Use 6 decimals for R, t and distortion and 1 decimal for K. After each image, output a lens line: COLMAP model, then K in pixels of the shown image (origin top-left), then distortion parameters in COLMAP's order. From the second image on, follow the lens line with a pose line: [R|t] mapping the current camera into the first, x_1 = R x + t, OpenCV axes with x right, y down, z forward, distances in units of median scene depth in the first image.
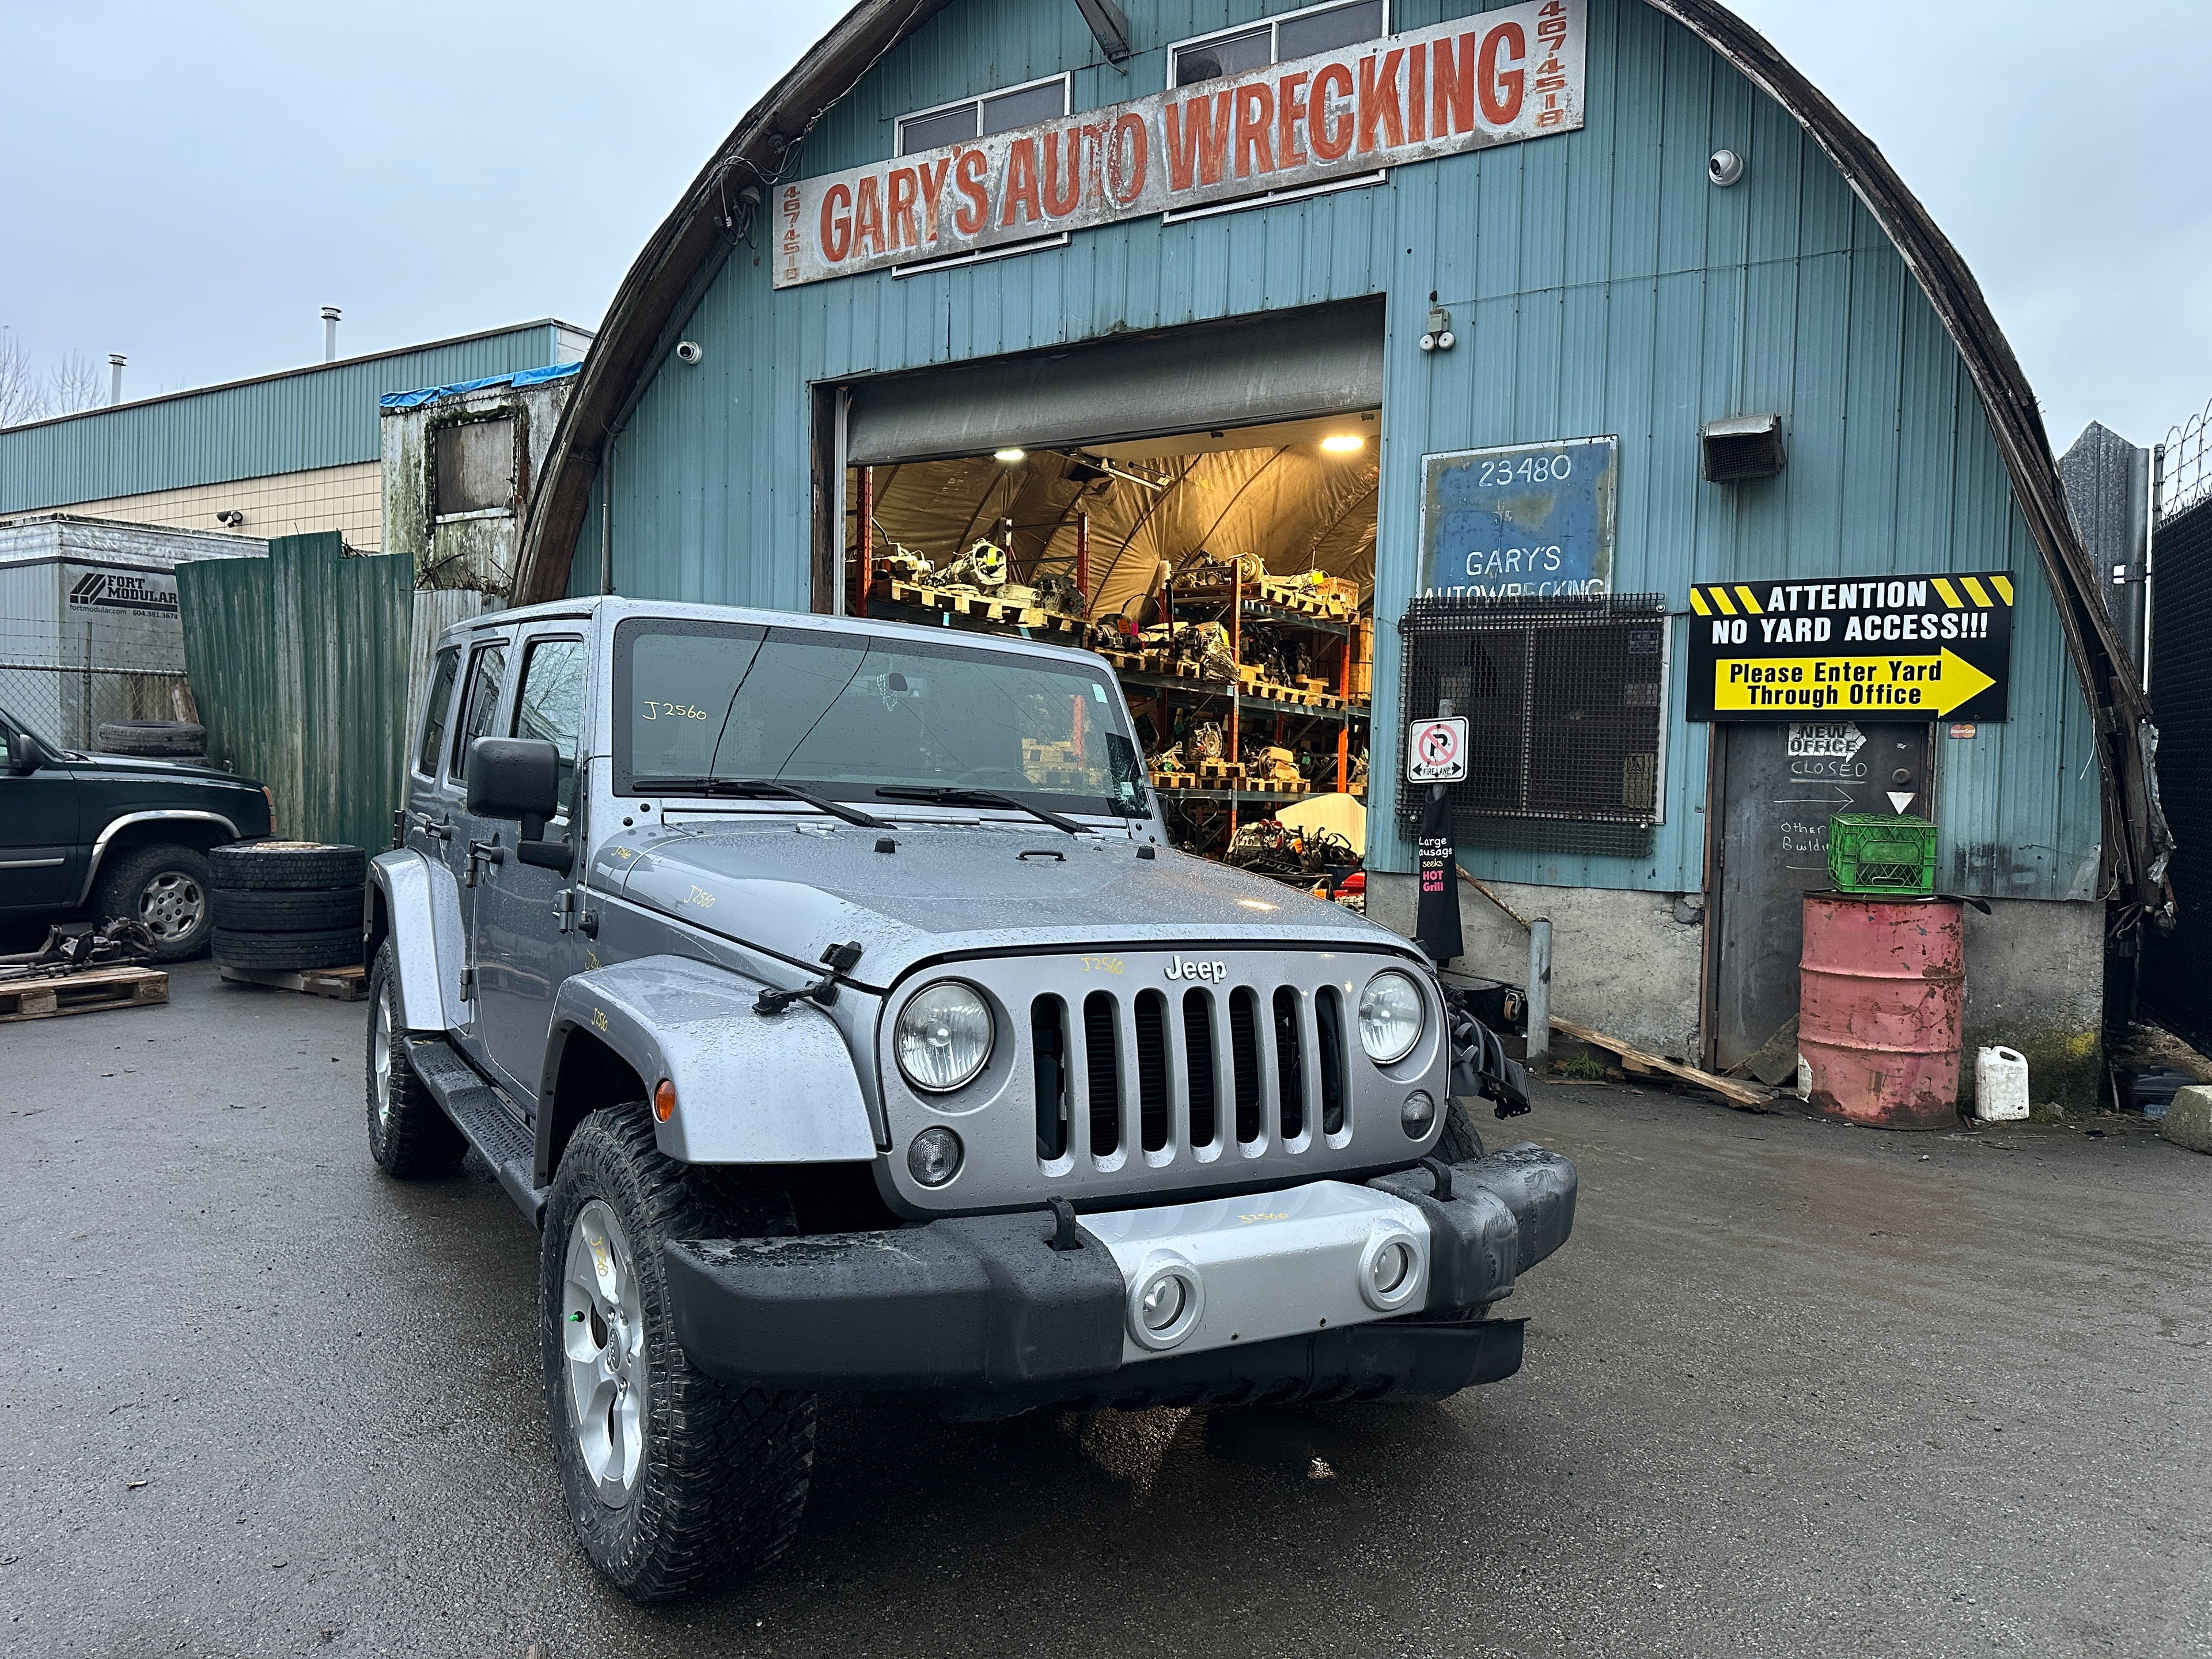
lens RADIAL K [[1528.4, 0, 1108.8], [0, 1528.4, 826.7], [0, 0, 1]] dist [0.031123, -0.041593]
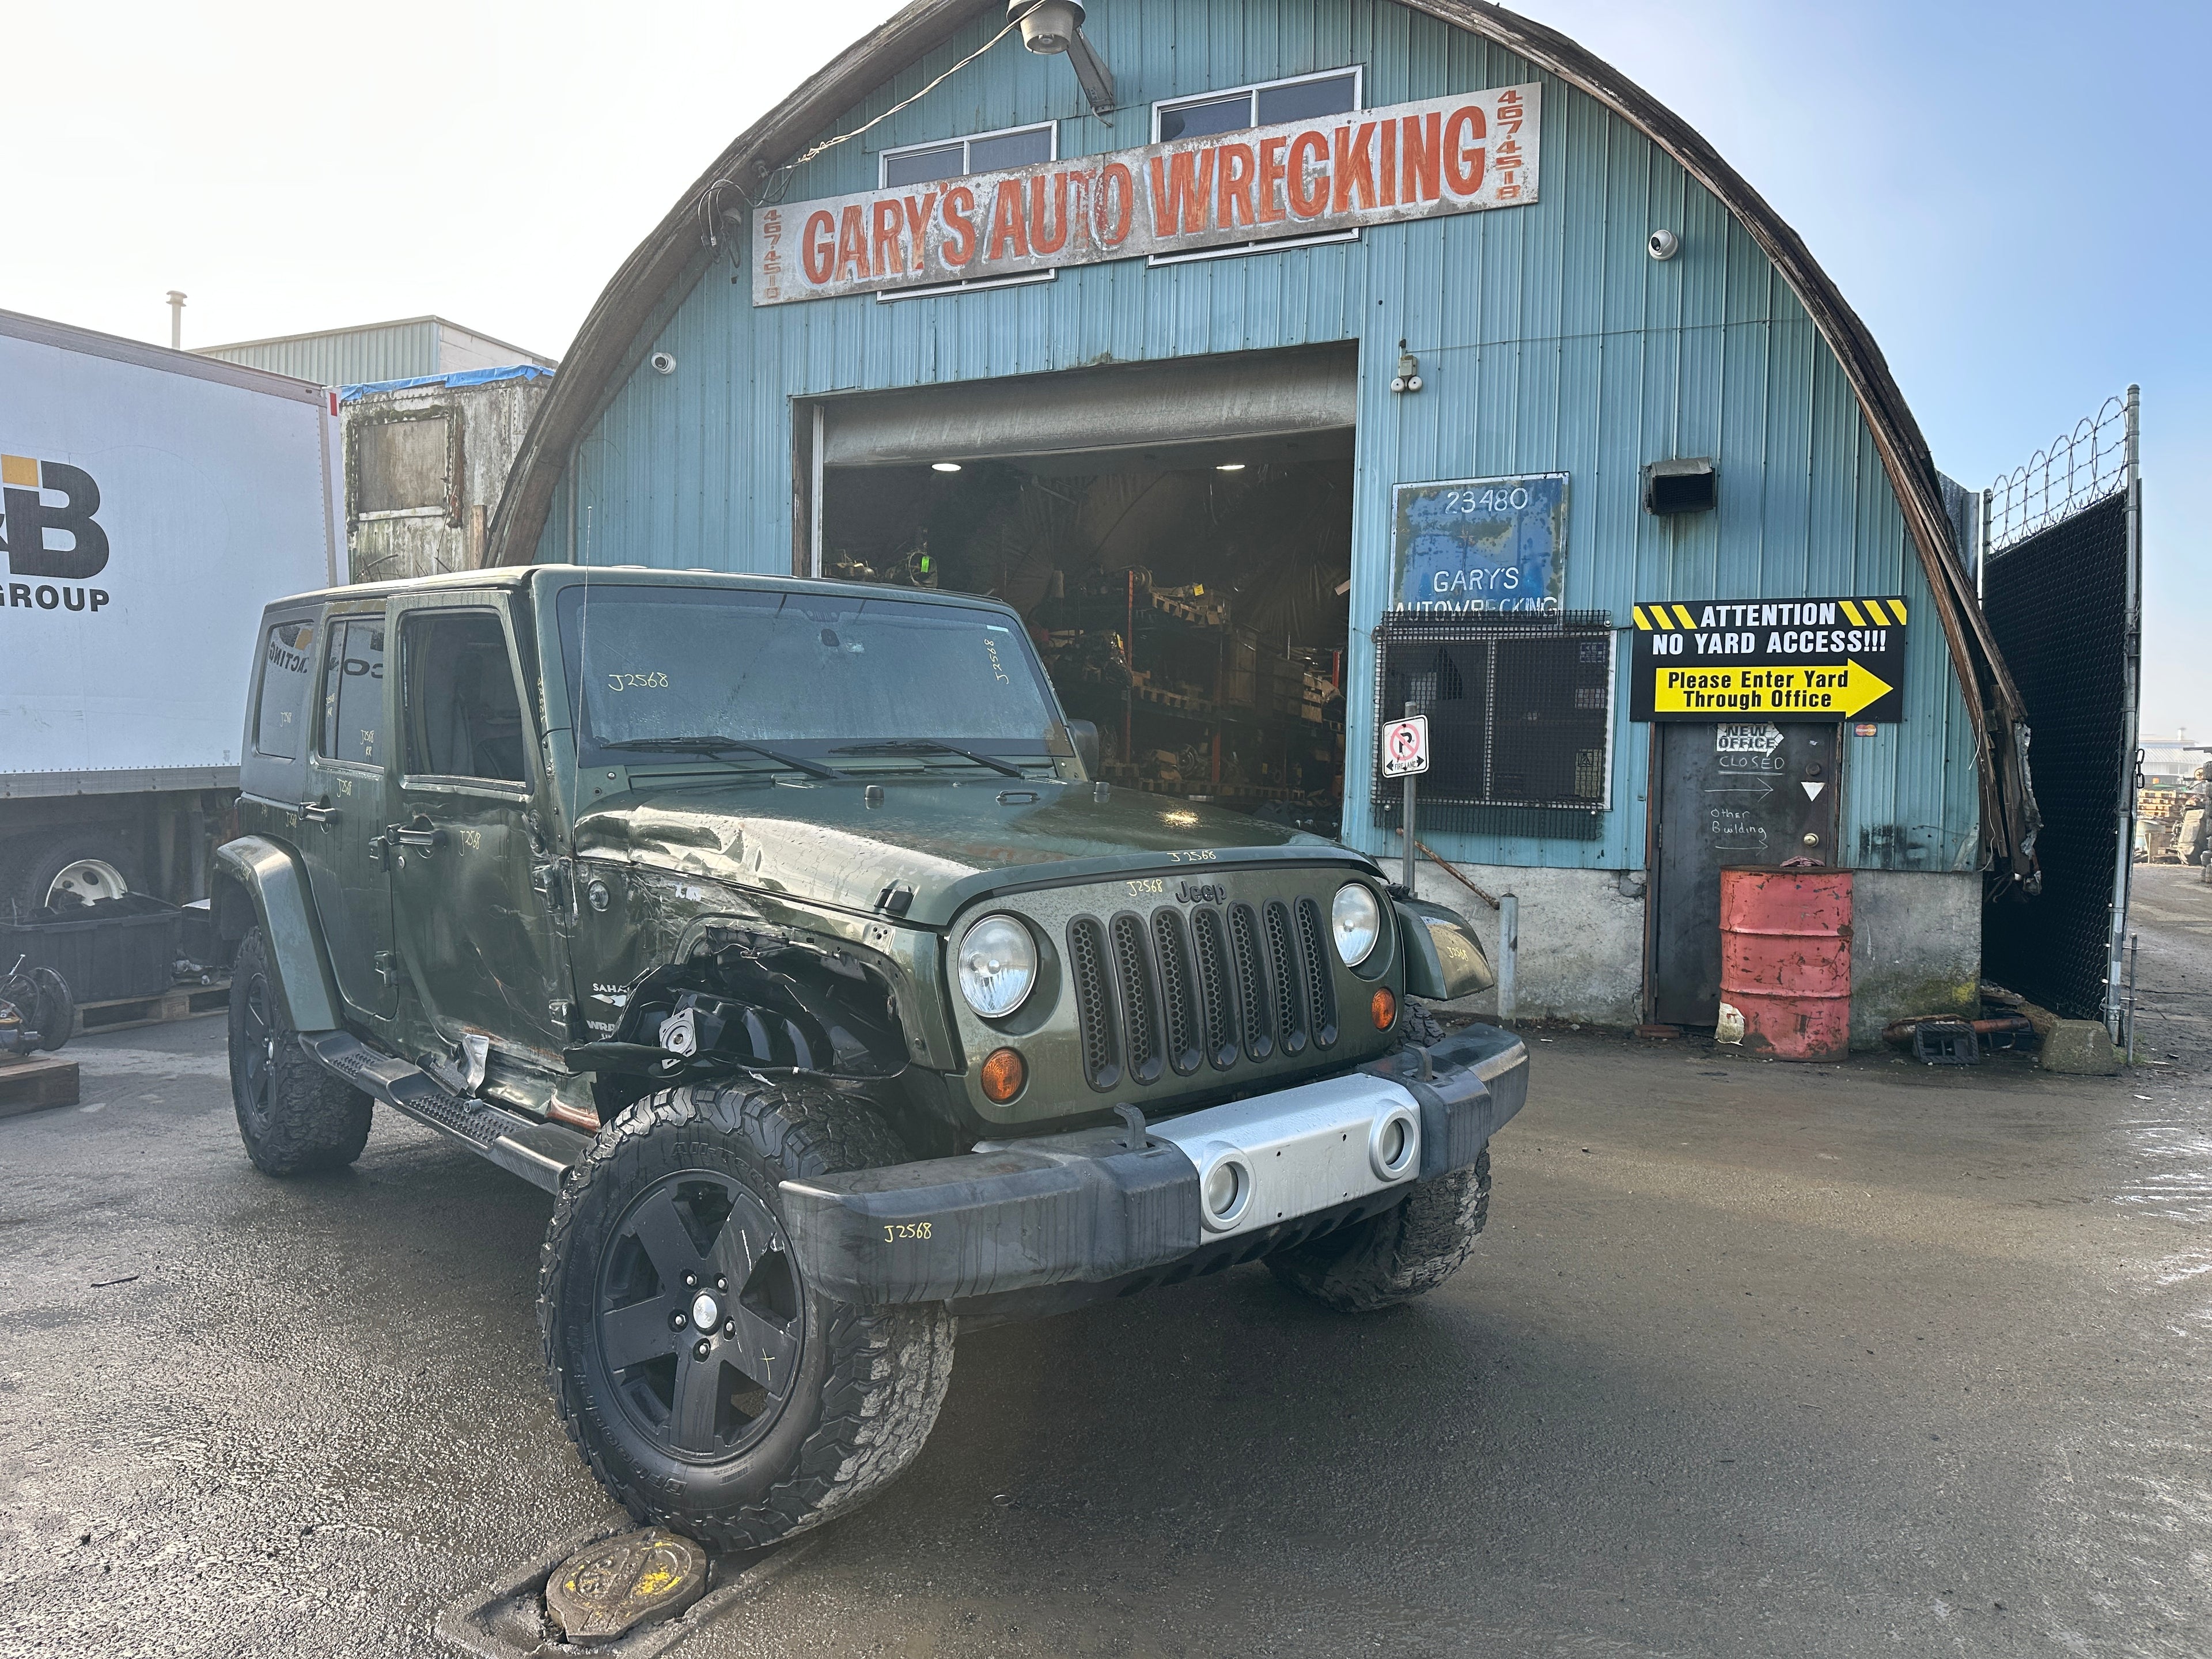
lens RADIAL K [[1528.4, 0, 1100.3], [0, 1528.4, 815.3], [0, 0, 1]] dist [0.031123, -0.041593]
pose [[0.991844, -0.002426, 0.127432, -0.153140], [0.003922, 0.999926, -0.011493, 0.012395], [-0.127394, 0.011899, 0.991781, -0.082251]]
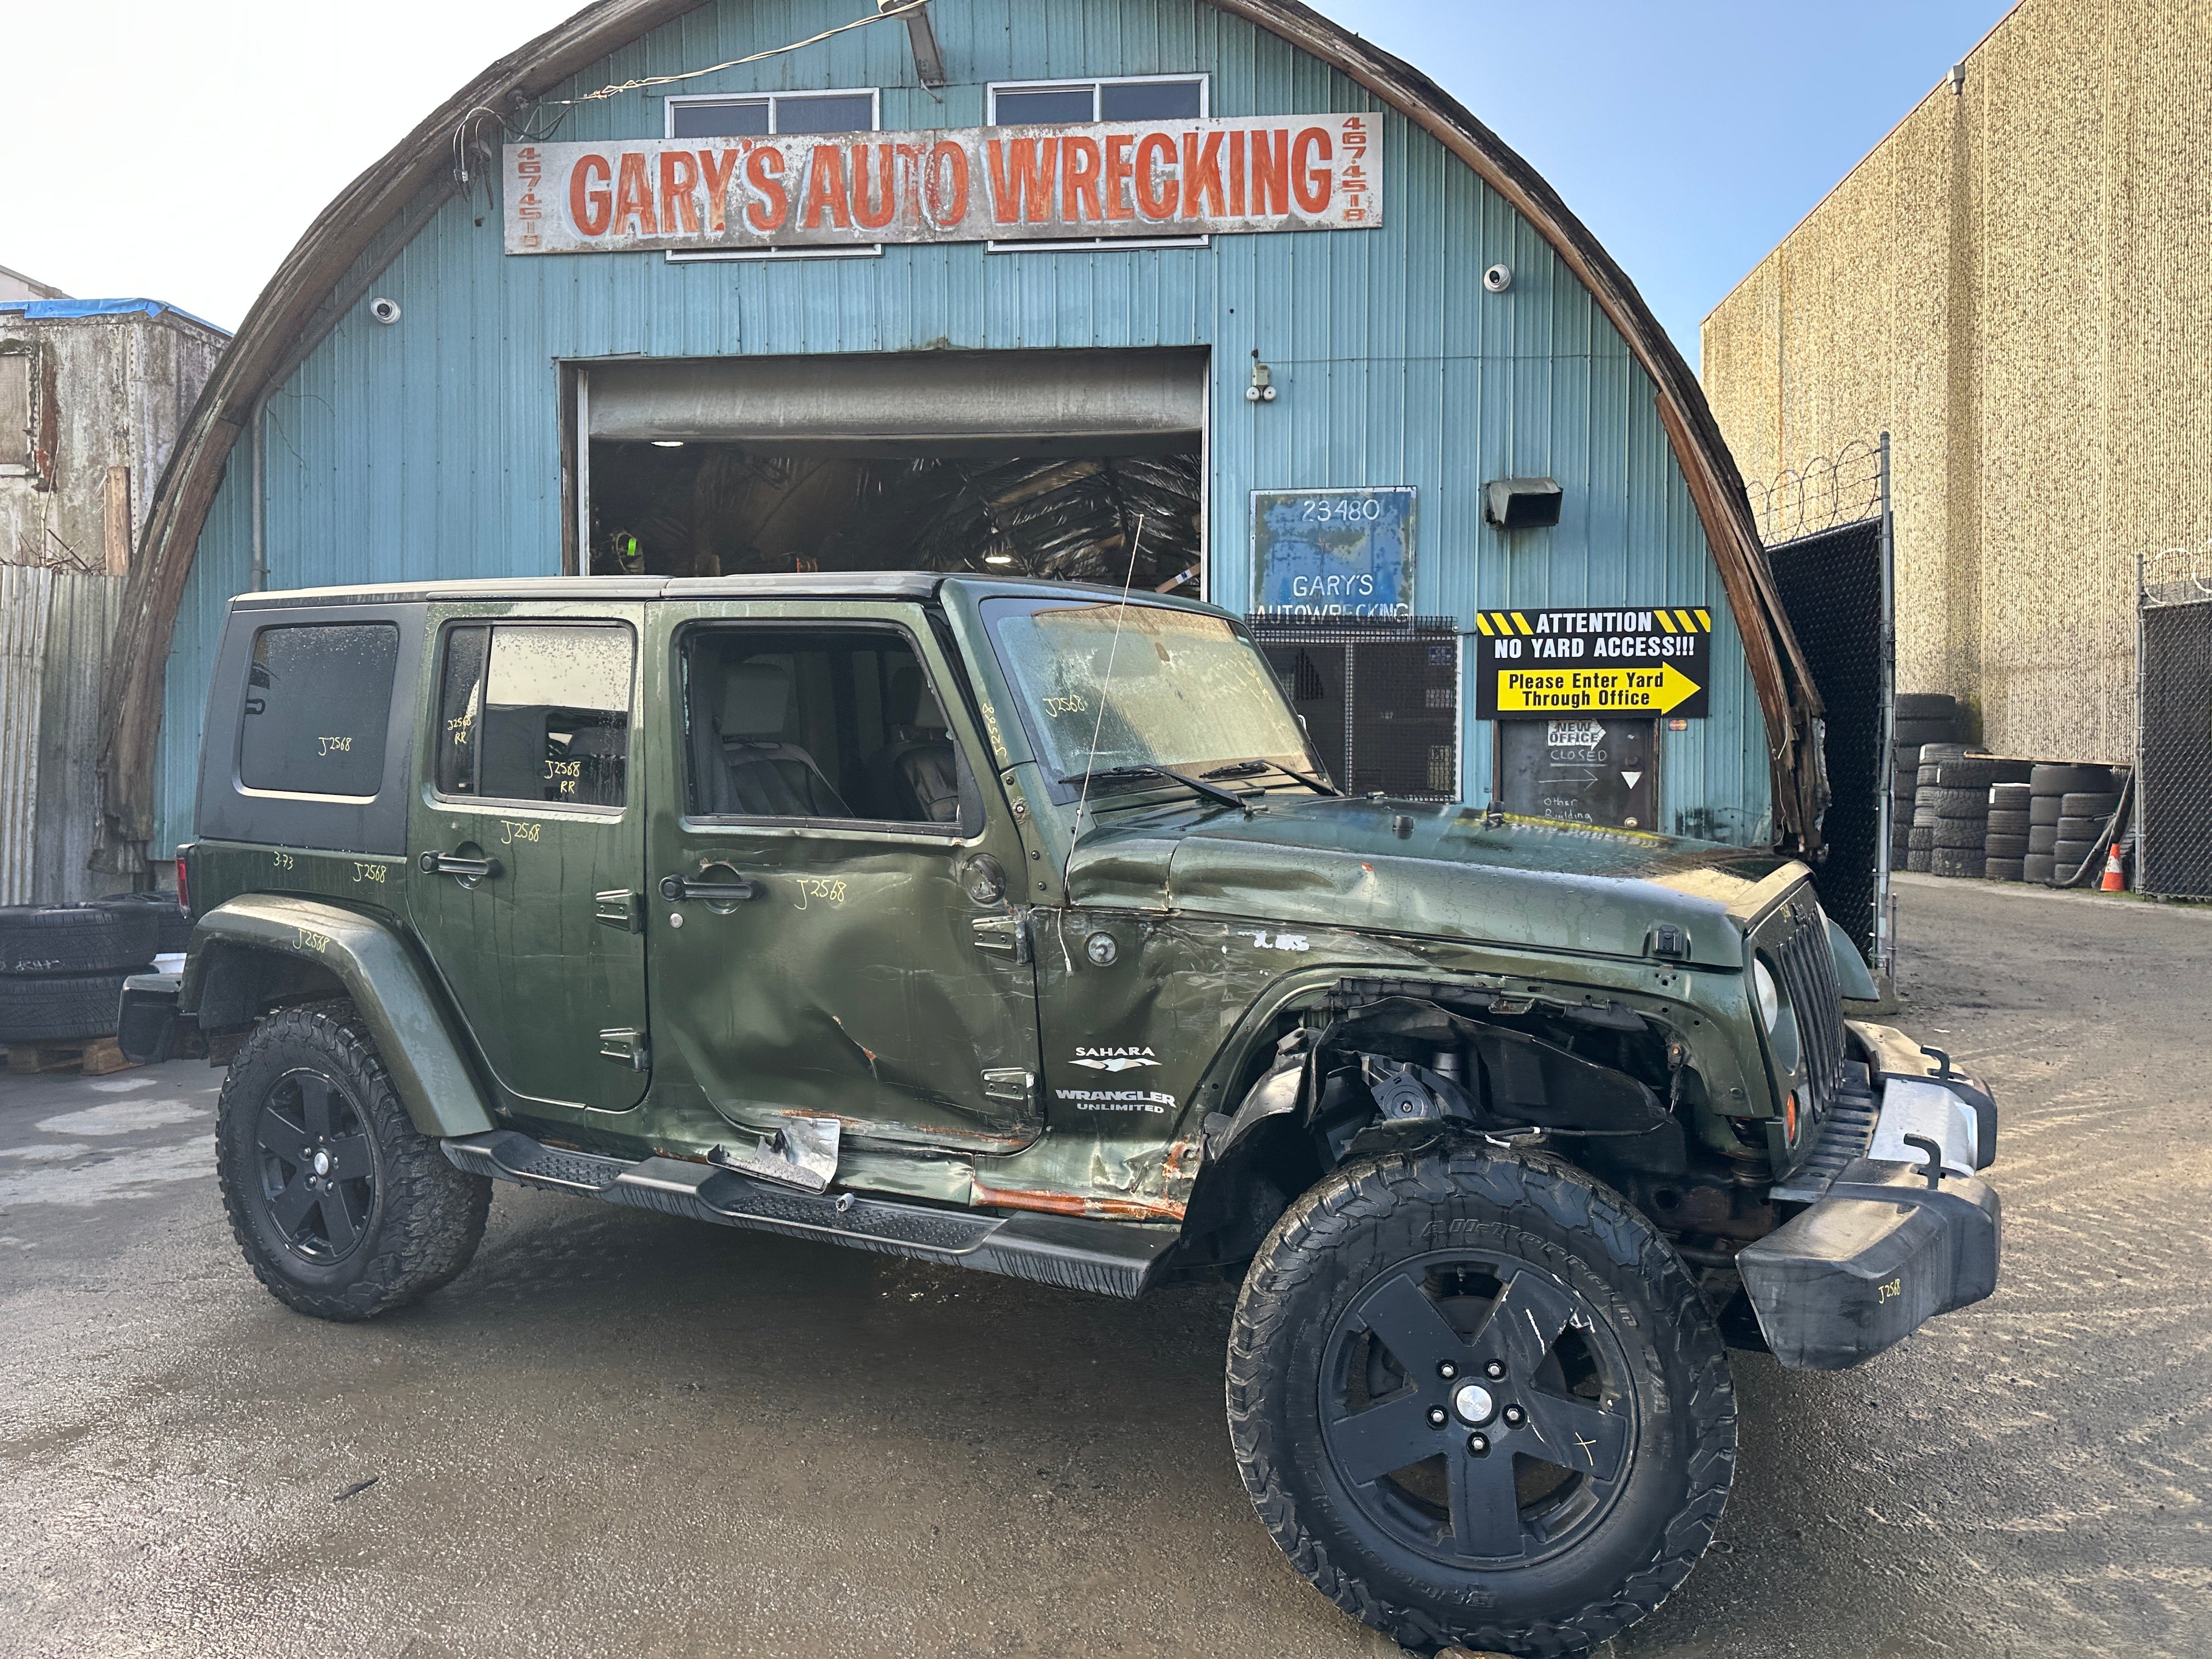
lens RADIAL K [[1528.4, 0, 1100.9], [0, 1528.4, 817.0], [0, 0, 1]] dist [0.031123, -0.041593]
pose [[0.891353, -0.035417, 0.451924, -0.426856], [0.037061, 0.999299, 0.005217, -0.006836], [-0.451792, 0.012099, 0.892041, 0.029723]]
